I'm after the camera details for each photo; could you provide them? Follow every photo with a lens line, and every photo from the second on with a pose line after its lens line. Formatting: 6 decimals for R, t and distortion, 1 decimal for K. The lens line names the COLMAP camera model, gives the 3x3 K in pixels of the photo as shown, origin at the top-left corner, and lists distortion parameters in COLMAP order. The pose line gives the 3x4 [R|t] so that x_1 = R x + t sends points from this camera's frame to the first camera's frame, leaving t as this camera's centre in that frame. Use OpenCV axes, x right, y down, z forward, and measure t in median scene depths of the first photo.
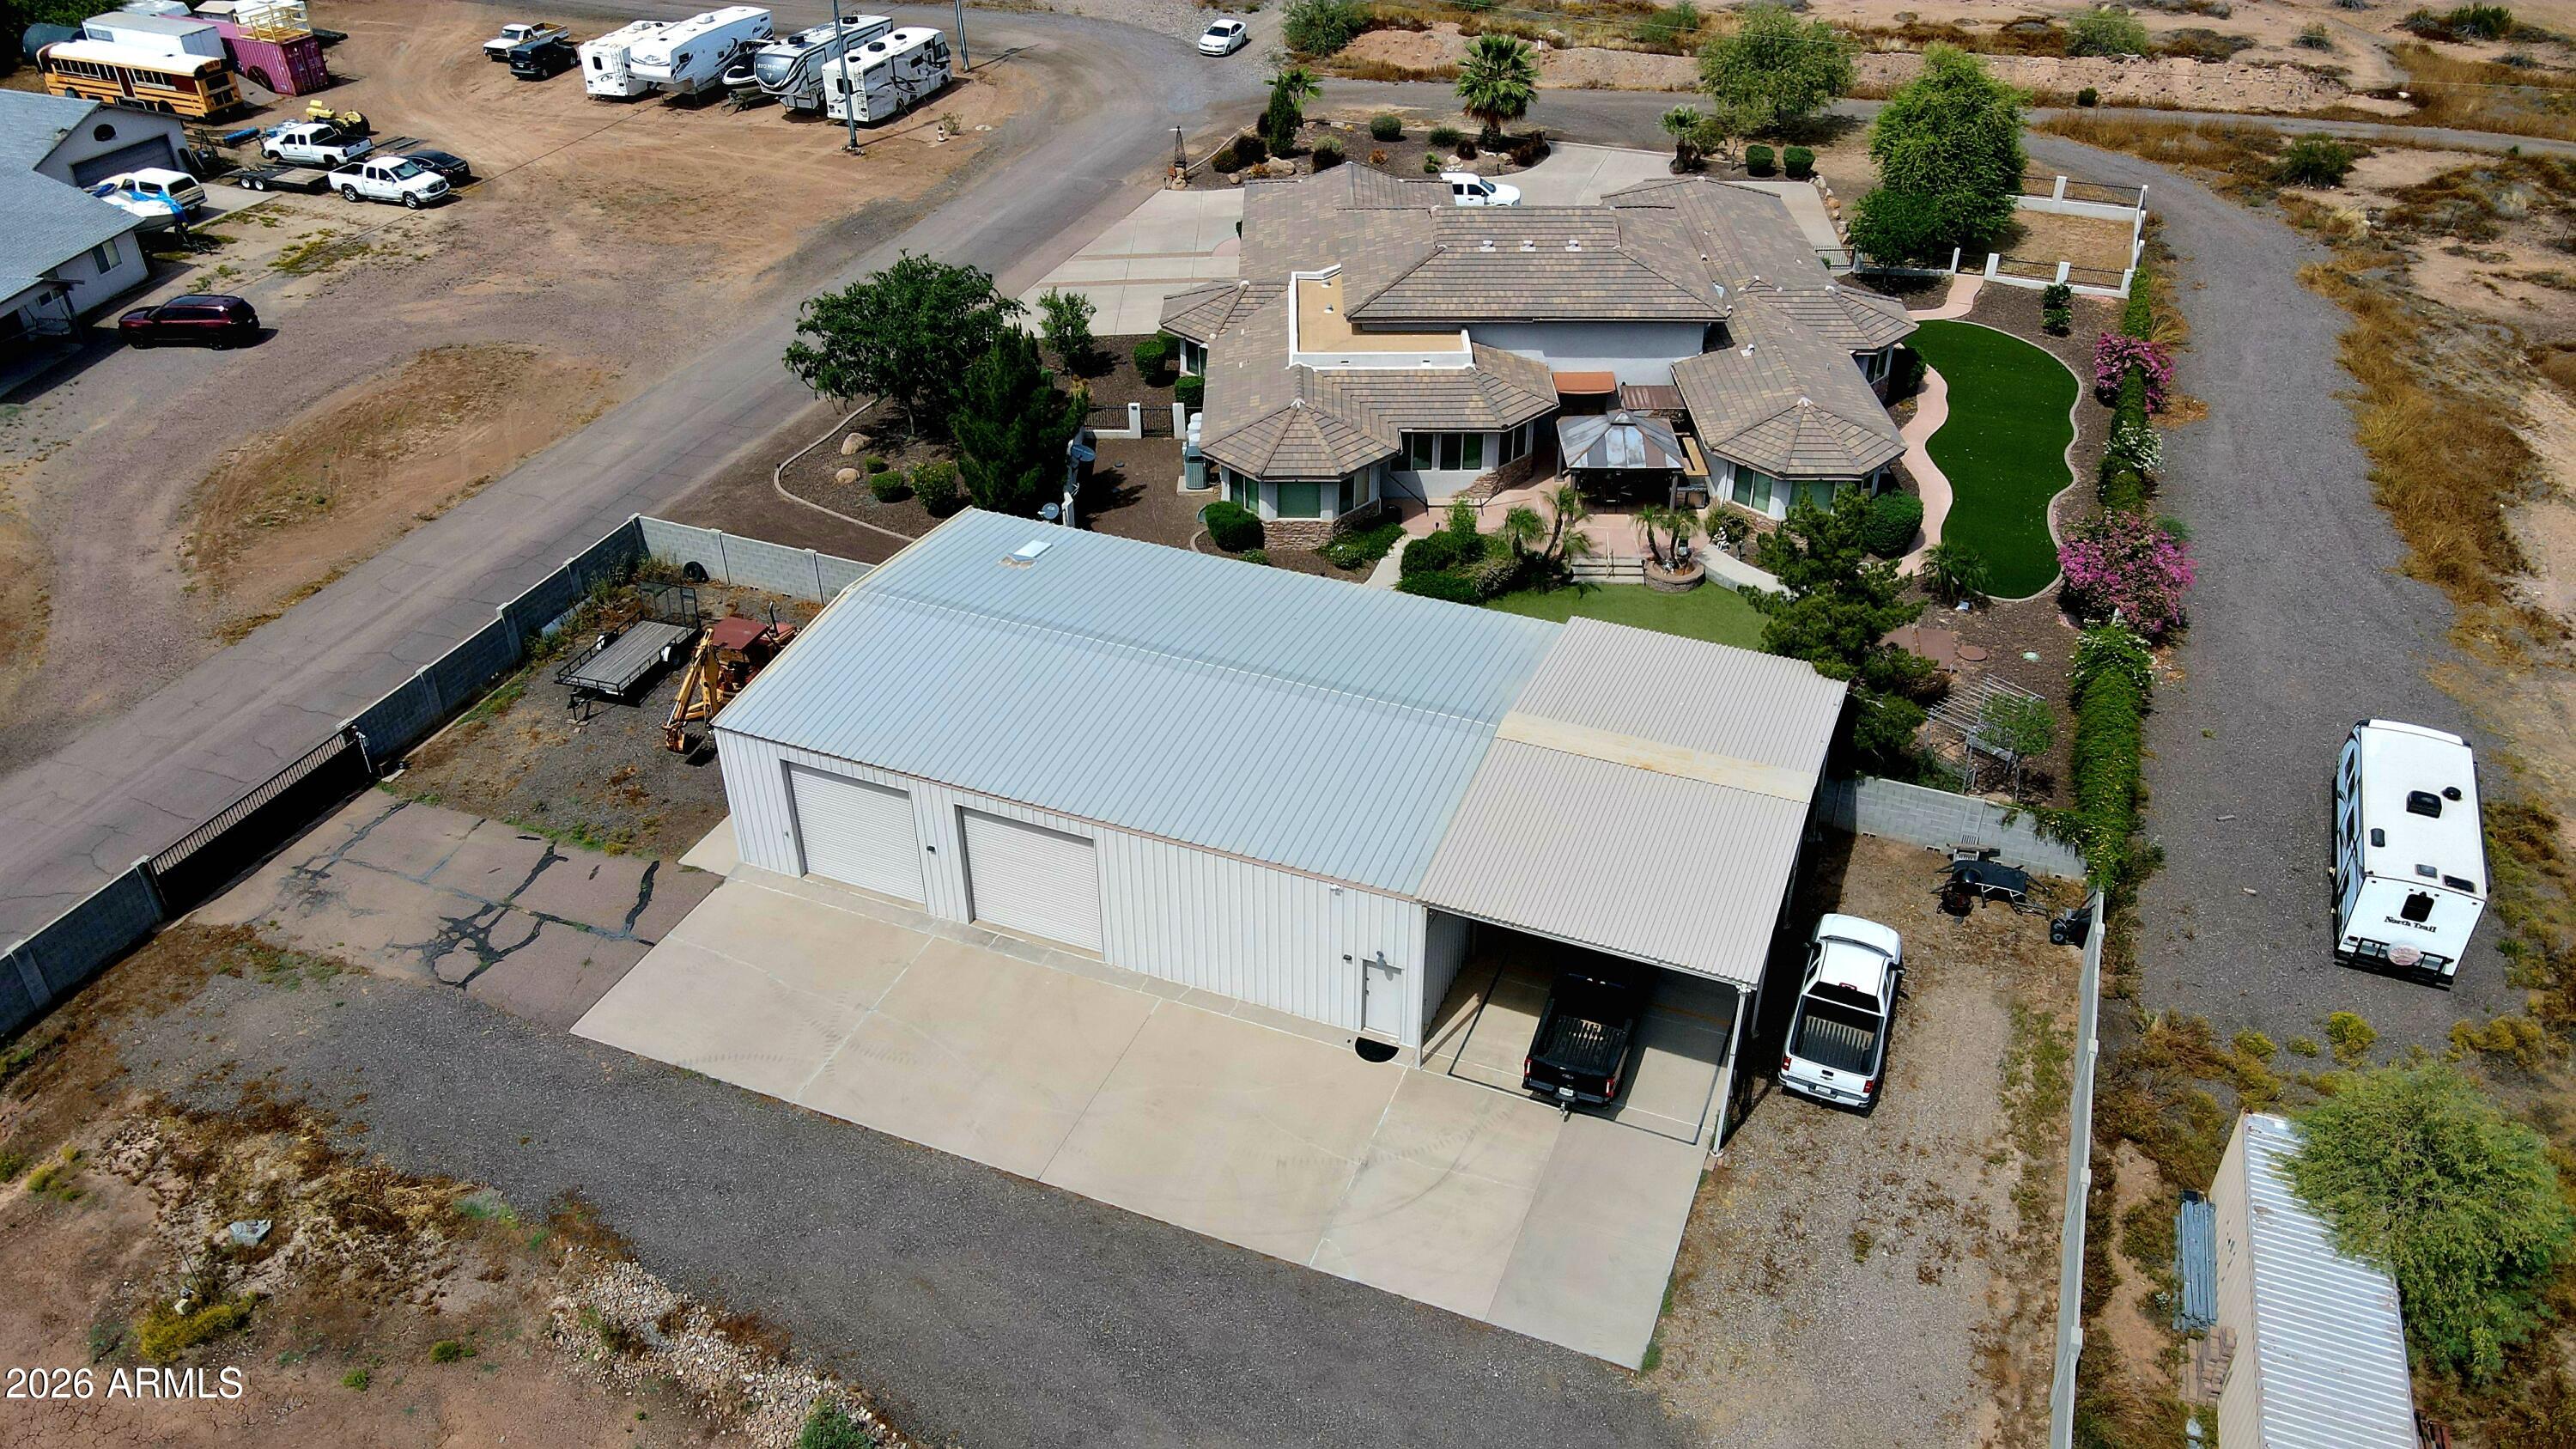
lens RADIAL K [[1904.9, 0, 1292.8], [0, 1904.9, 719.2], [0, 0, 1]] dist [-0.003670, 0.027336]
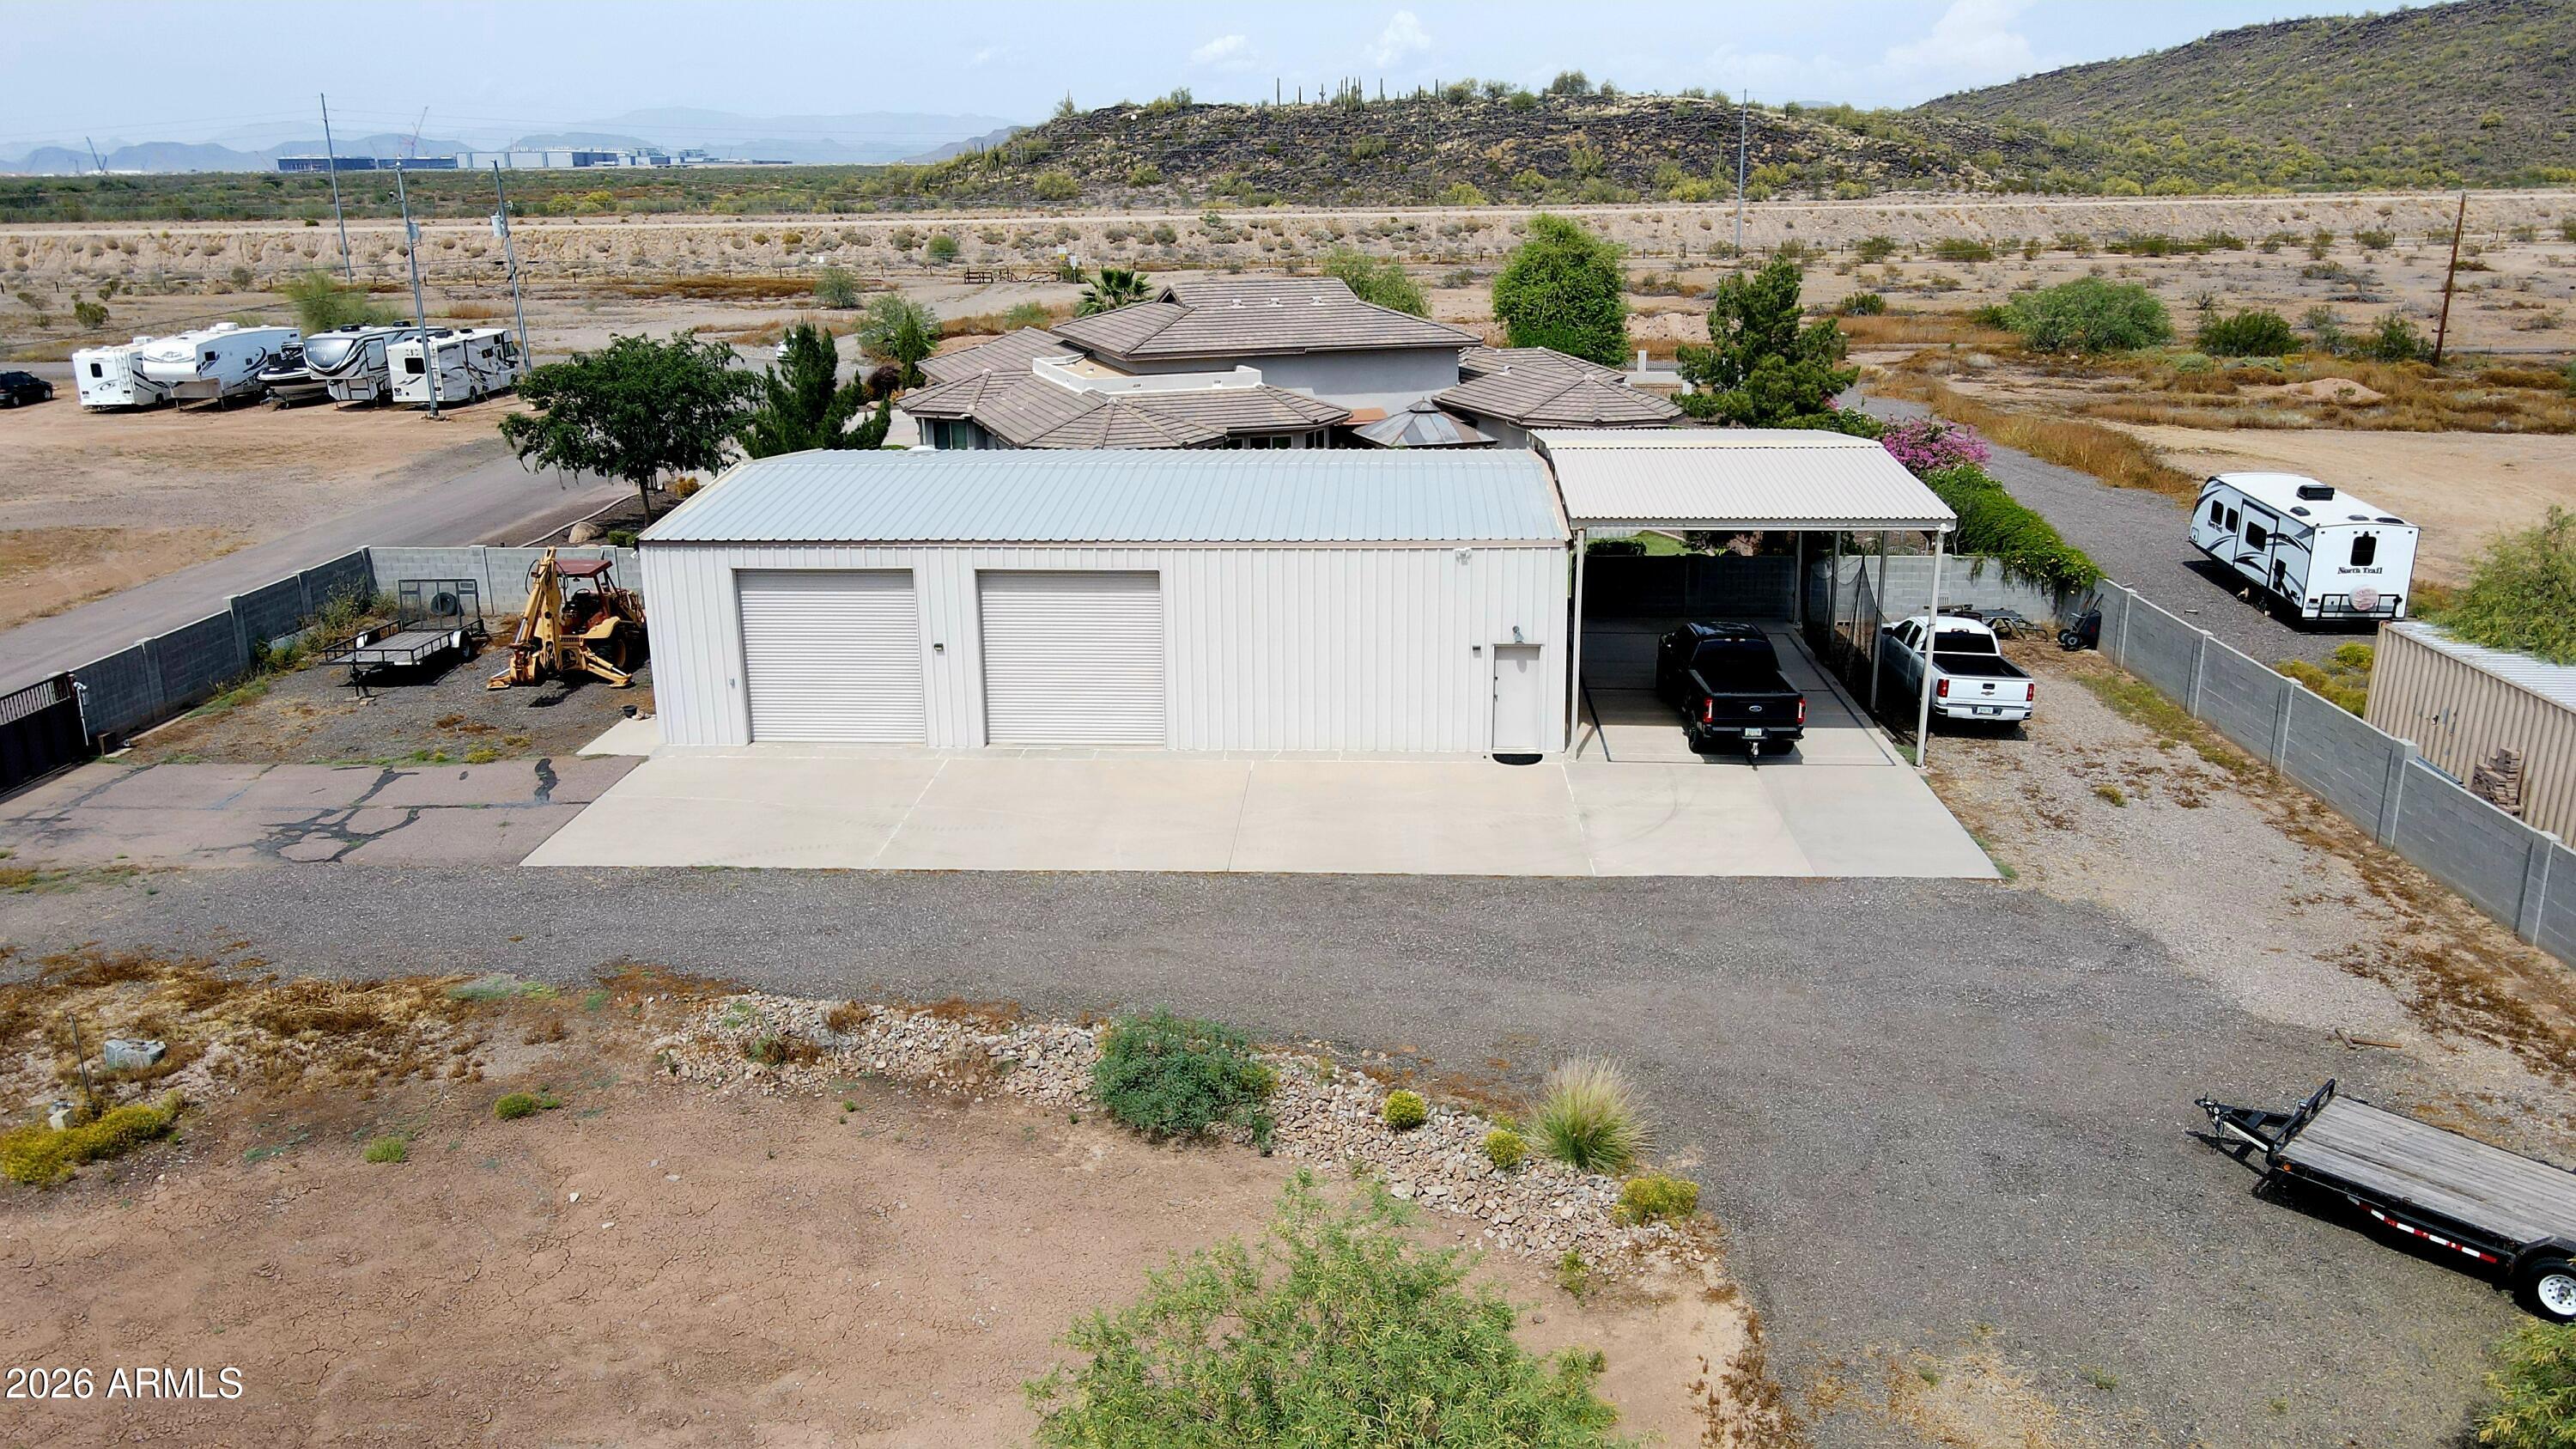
lens RADIAL K [[1904.9, 0, 1292.8], [0, 1904.9, 719.2], [0, 0, 1]] dist [-0.003670, 0.027336]
pose [[0.945204, -0.096763, 0.311811, -0.203727], [0.184986, 0.945696, -0.267281, 0.232102], [-0.269016, 0.310316, 0.911776, 0.139915]]
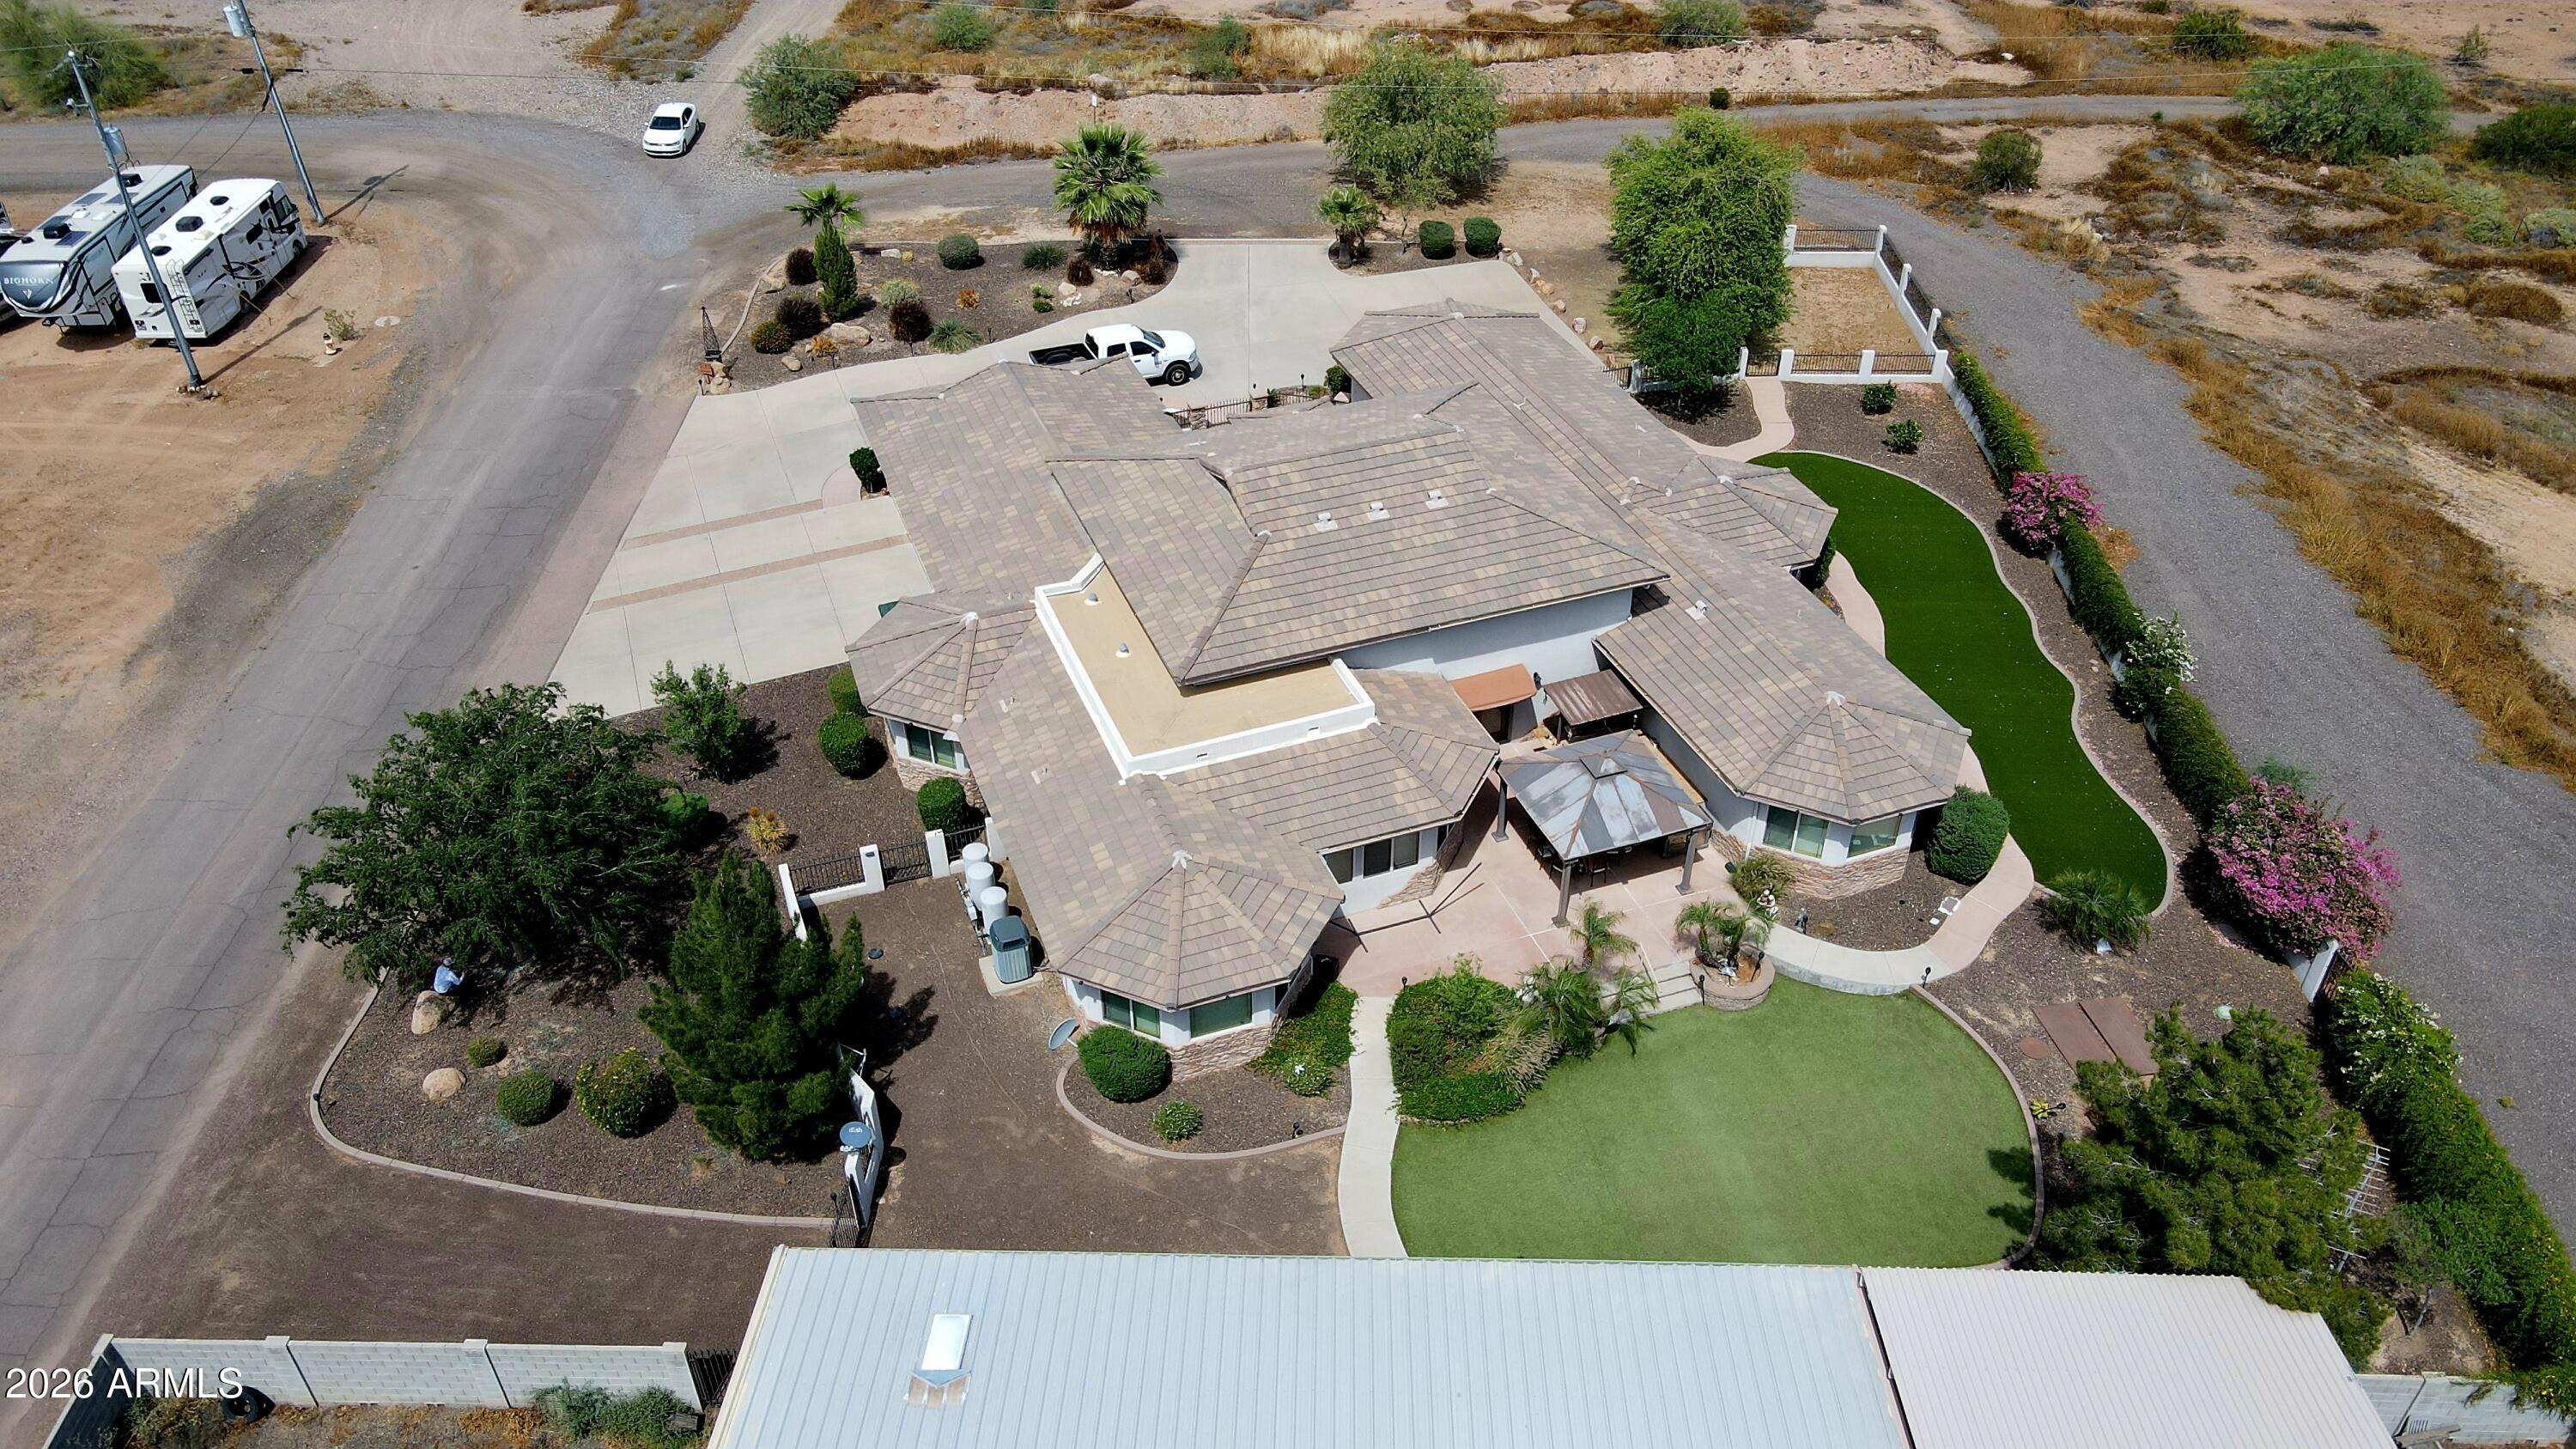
lens RADIAL K [[1904.9, 0, 1292.8], [0, 1904.9, 719.2], [0, 0, 1]] dist [-0.003670, 0.027336]
pose [[0.932395, -0.211031, 0.293436, -0.130878], [0.195846, 0.977320, 0.080560, -0.234076], [-0.303782, -0.017646, 0.952578, 0.325793]]
